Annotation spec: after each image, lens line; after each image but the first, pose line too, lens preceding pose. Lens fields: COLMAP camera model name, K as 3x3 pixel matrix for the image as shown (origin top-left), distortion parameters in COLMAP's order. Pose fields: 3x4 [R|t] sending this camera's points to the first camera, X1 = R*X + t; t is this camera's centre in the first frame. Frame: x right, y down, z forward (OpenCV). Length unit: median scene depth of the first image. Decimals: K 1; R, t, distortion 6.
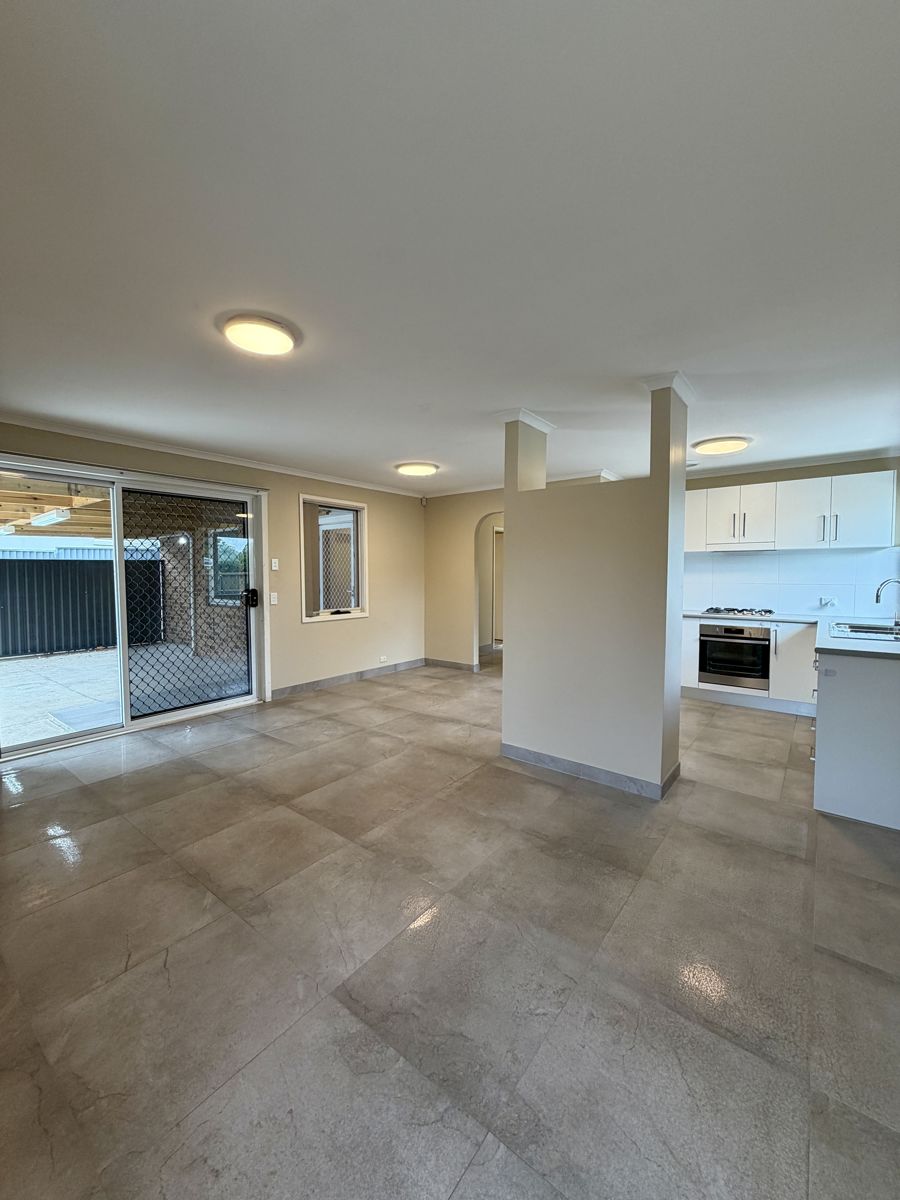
lens RADIAL K [[477.5, 0, 452.3], [0, 477.5, 598.9], [0, 0, 1]] dist [-0.000416, -0.000154]
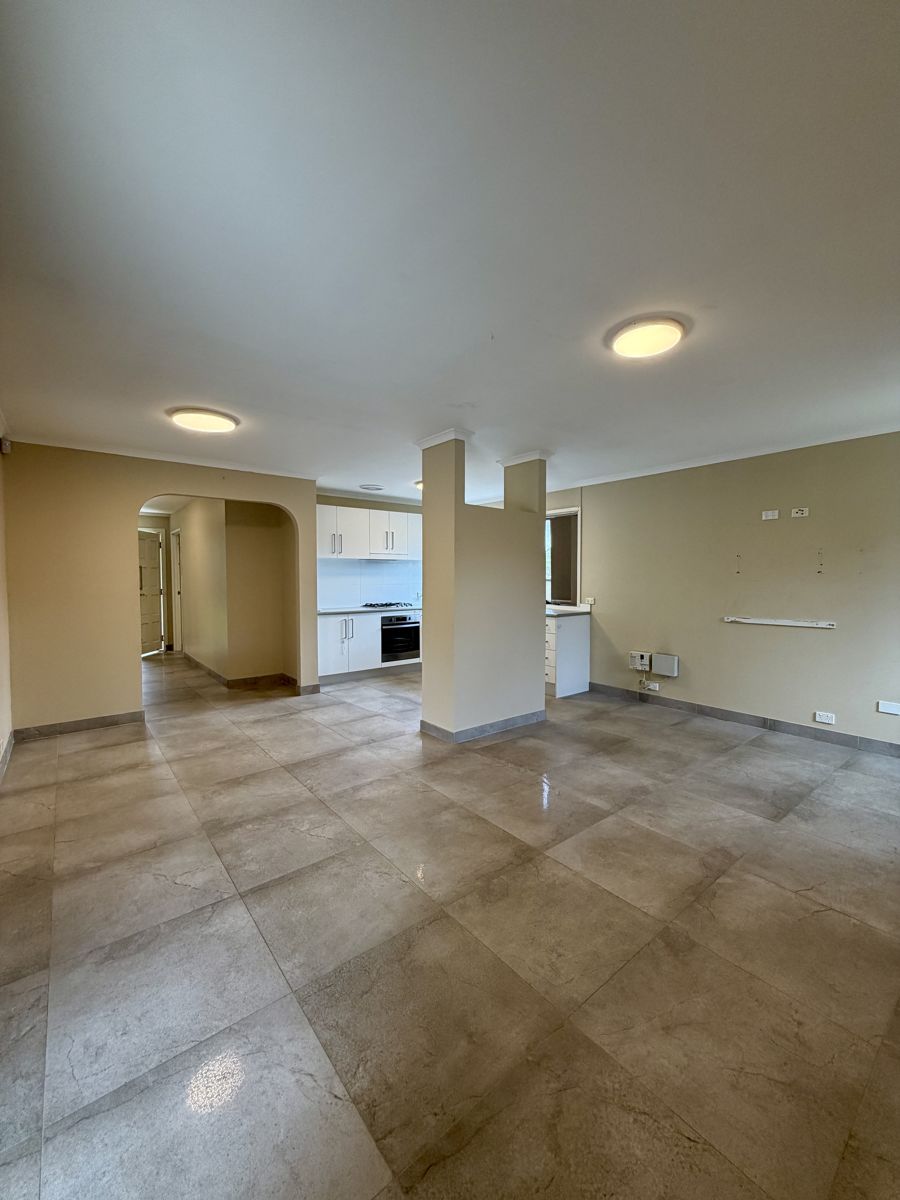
lens RADIAL K [[477.5, 0, 449.3], [0, 477.5, 597.3], [0, 0, 1]] dist [-0.000416, -0.000154]
pose [[0.230104, -0.041312, 0.972289, -0.989679], [0.053044, 0.998146, 0.029857, -0.039093], [-0.971719, 0.044704, 0.231869, 0.789147]]
